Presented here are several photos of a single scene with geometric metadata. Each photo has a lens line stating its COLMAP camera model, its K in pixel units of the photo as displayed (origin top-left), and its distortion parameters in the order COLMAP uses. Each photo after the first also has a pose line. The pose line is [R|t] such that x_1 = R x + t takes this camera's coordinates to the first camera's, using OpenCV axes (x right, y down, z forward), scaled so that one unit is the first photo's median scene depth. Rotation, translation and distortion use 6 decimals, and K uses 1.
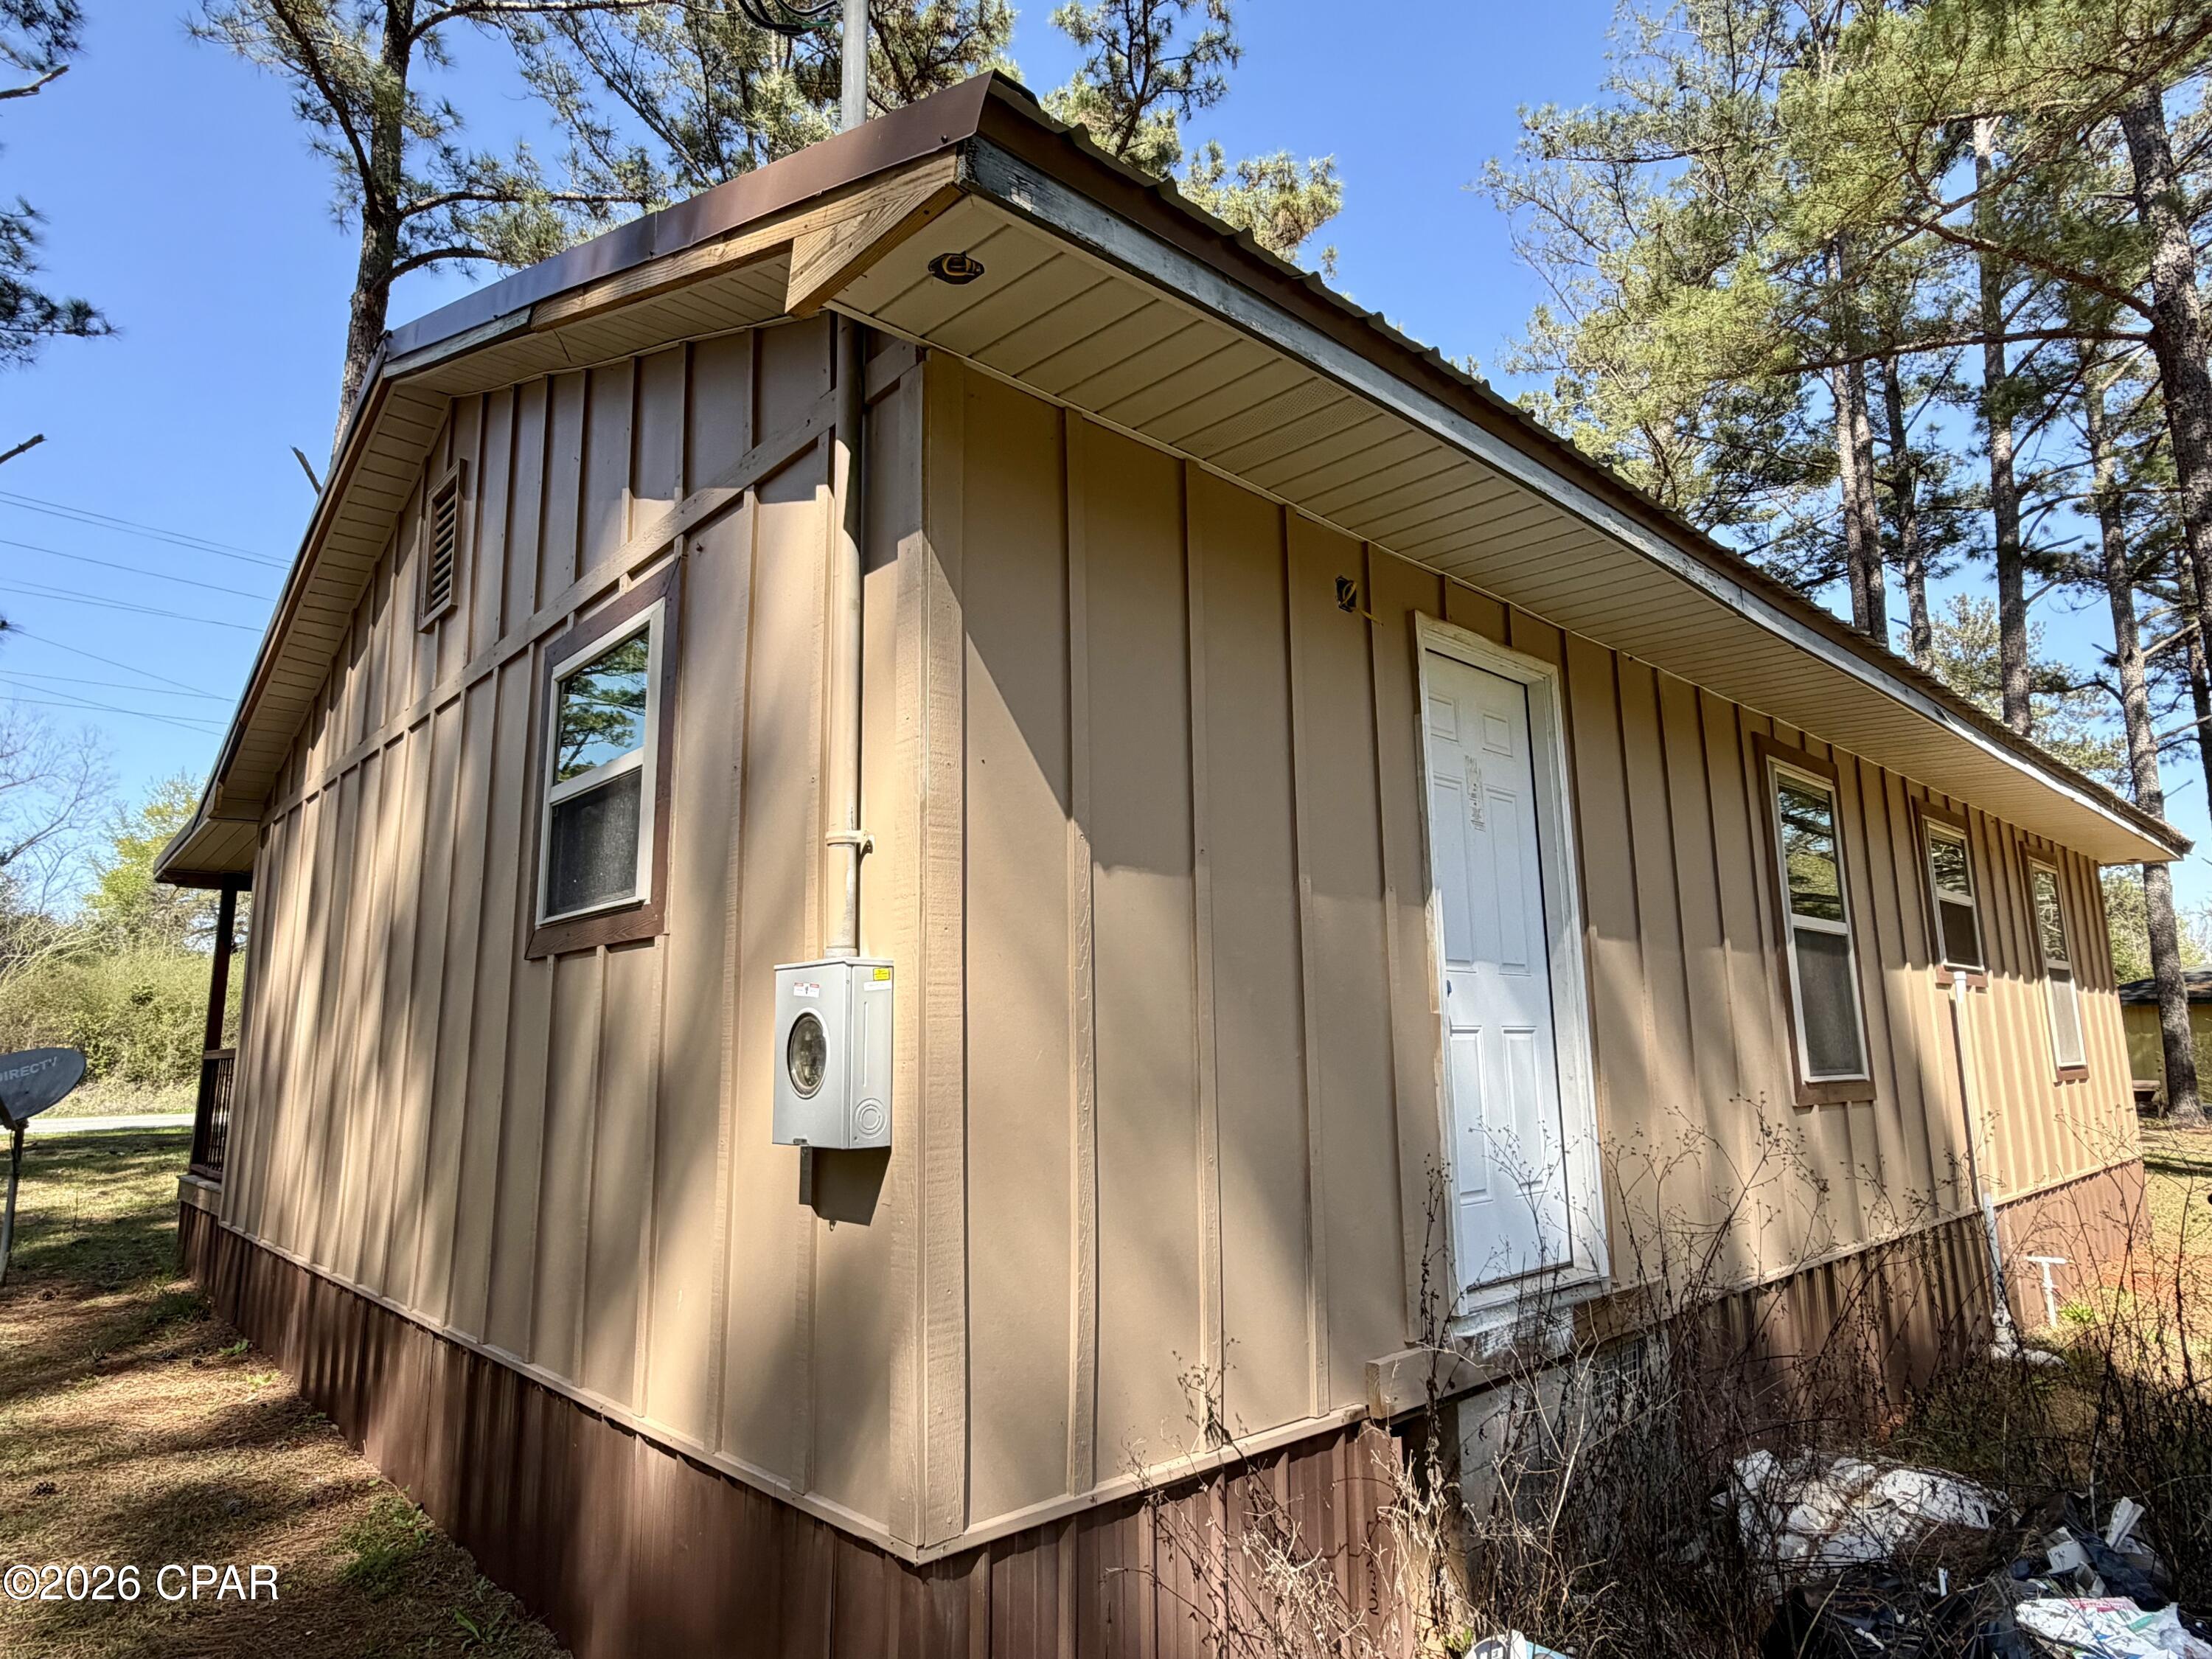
lens RADIAL K [[1285.7, 0, 1108.8], [0, 1285.7, 822.1], [0, 0, 1]] dist [0.005551, 0.002284]
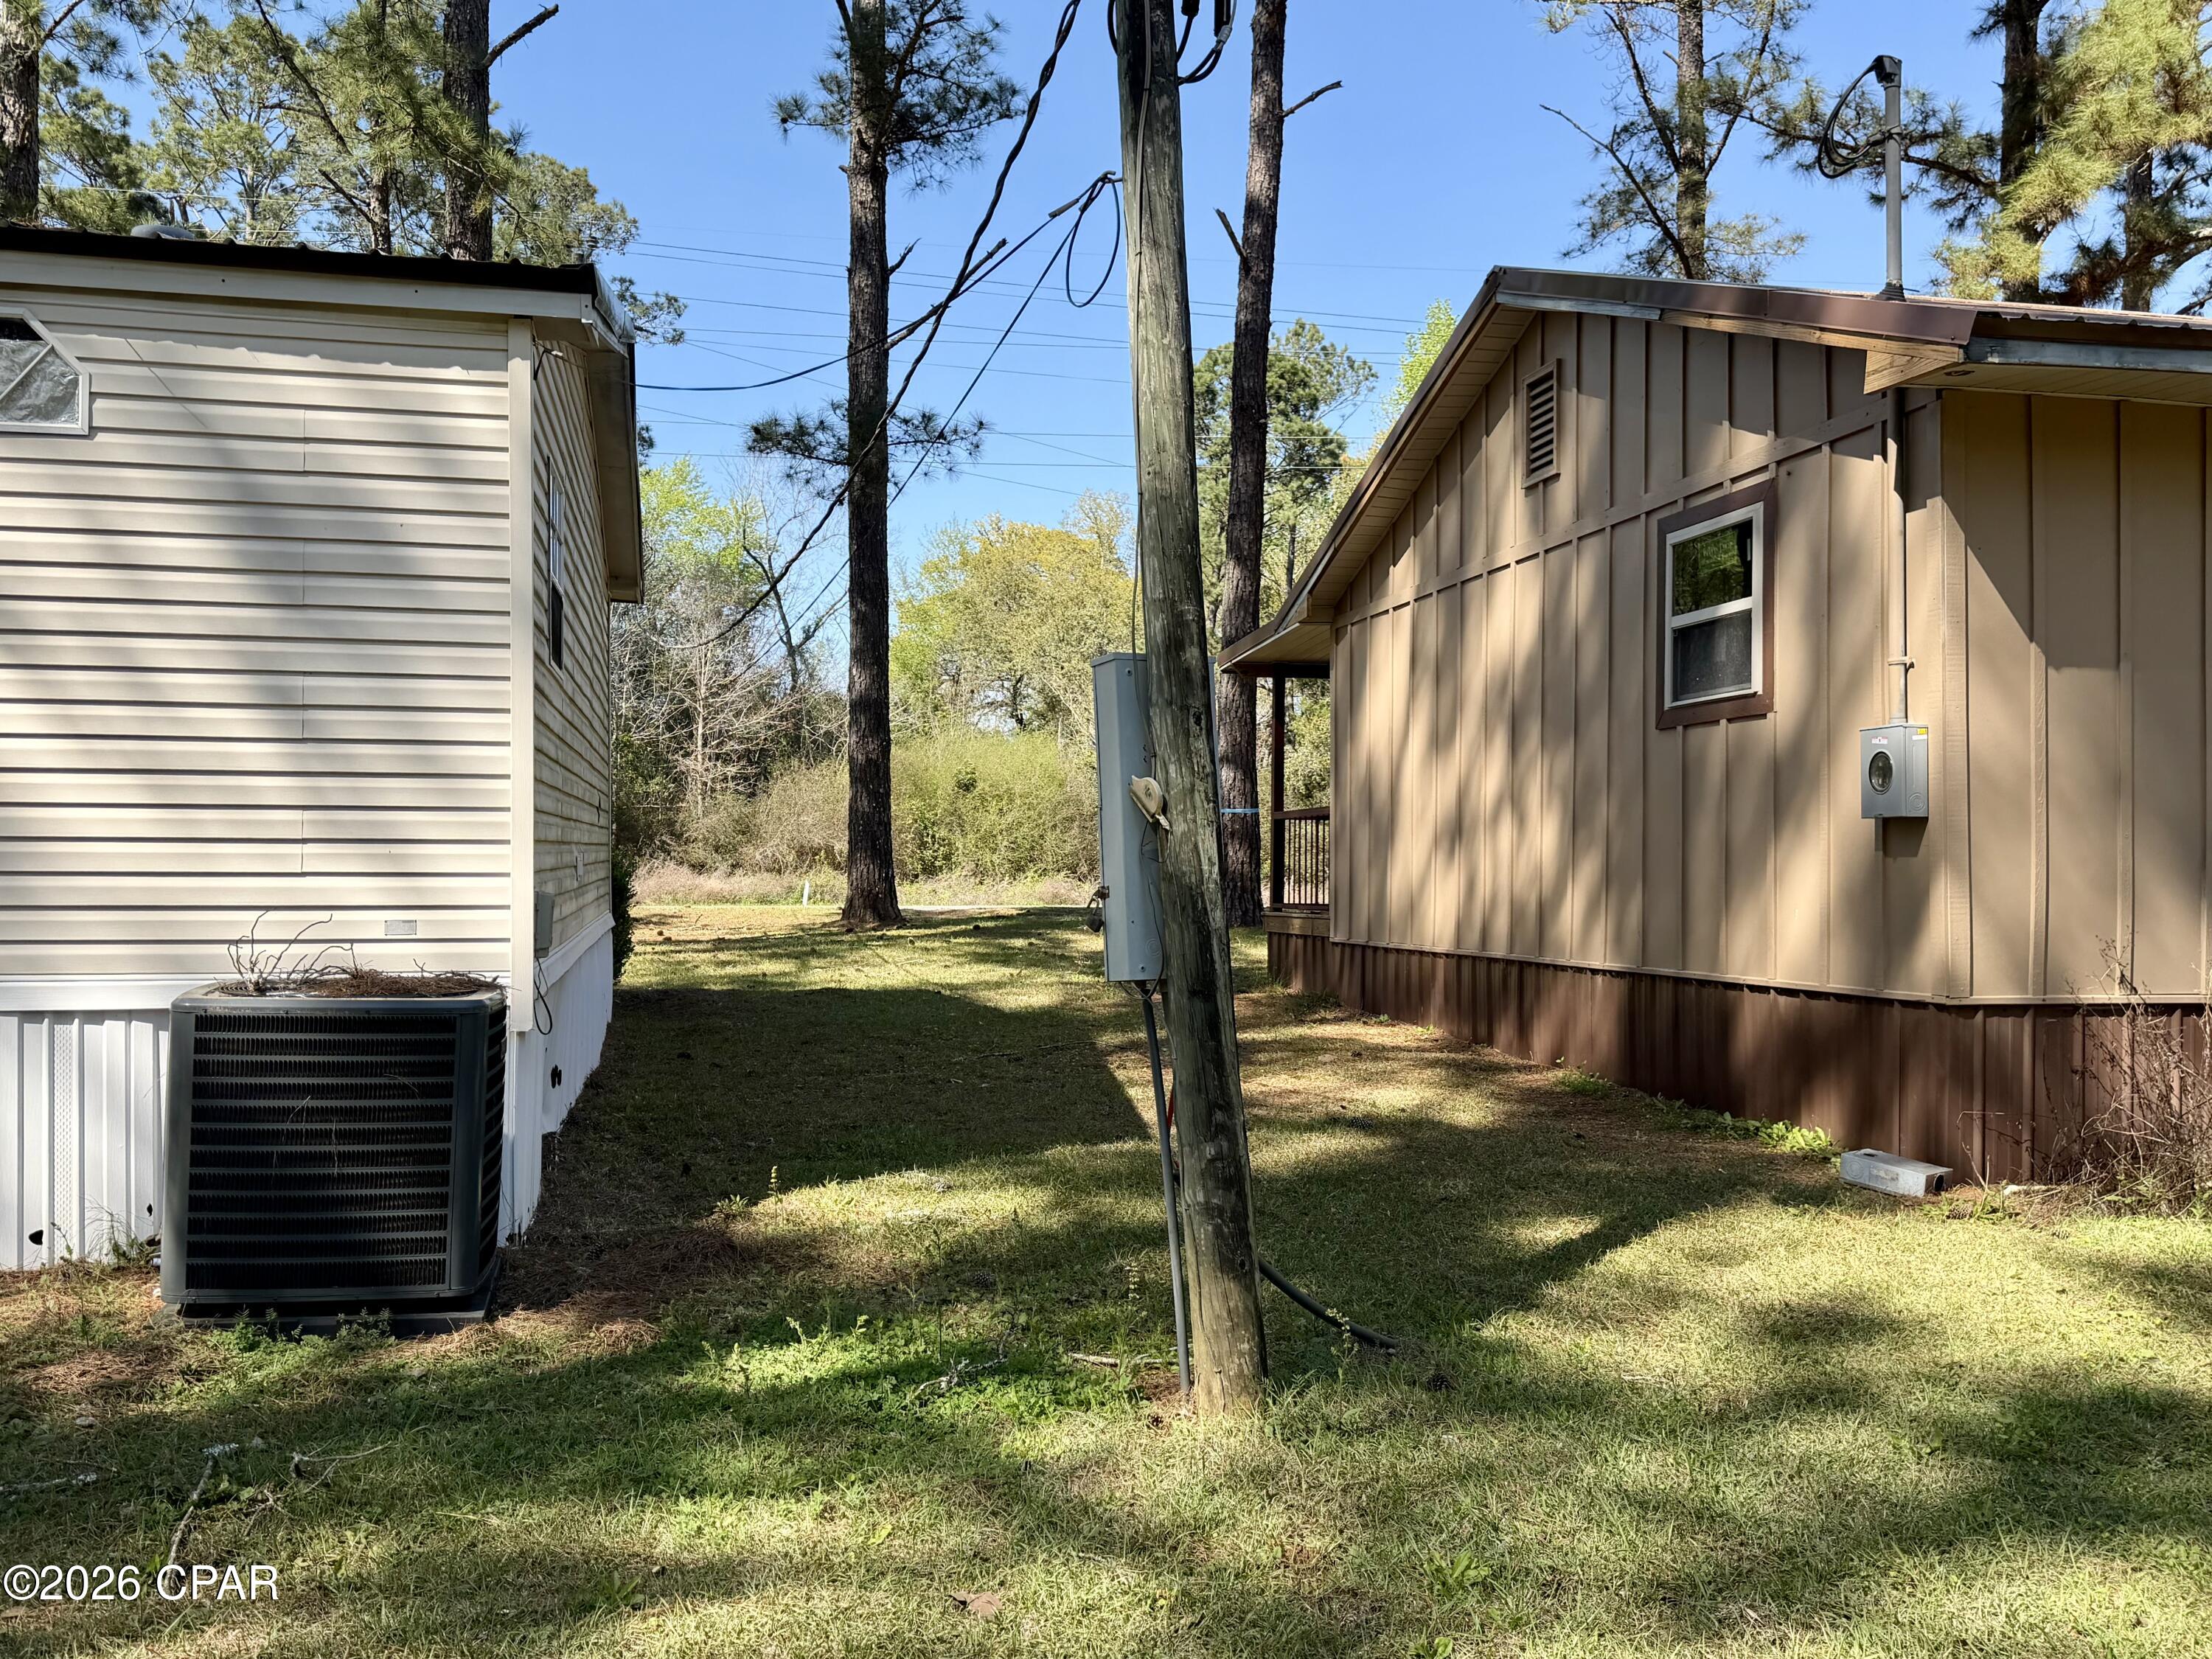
lens RADIAL K [[1950.0, 0, 1105.5], [0, 1950.0, 847.8], [0, 0, 1]] dist [0.037203, -0.040774]
pose [[0.861963, 0.009775, -0.506876, 0.224272], [0.075277, 0.986263, 0.147031, -0.200734], [0.501351, -0.164891, 0.849387, -1.836007]]
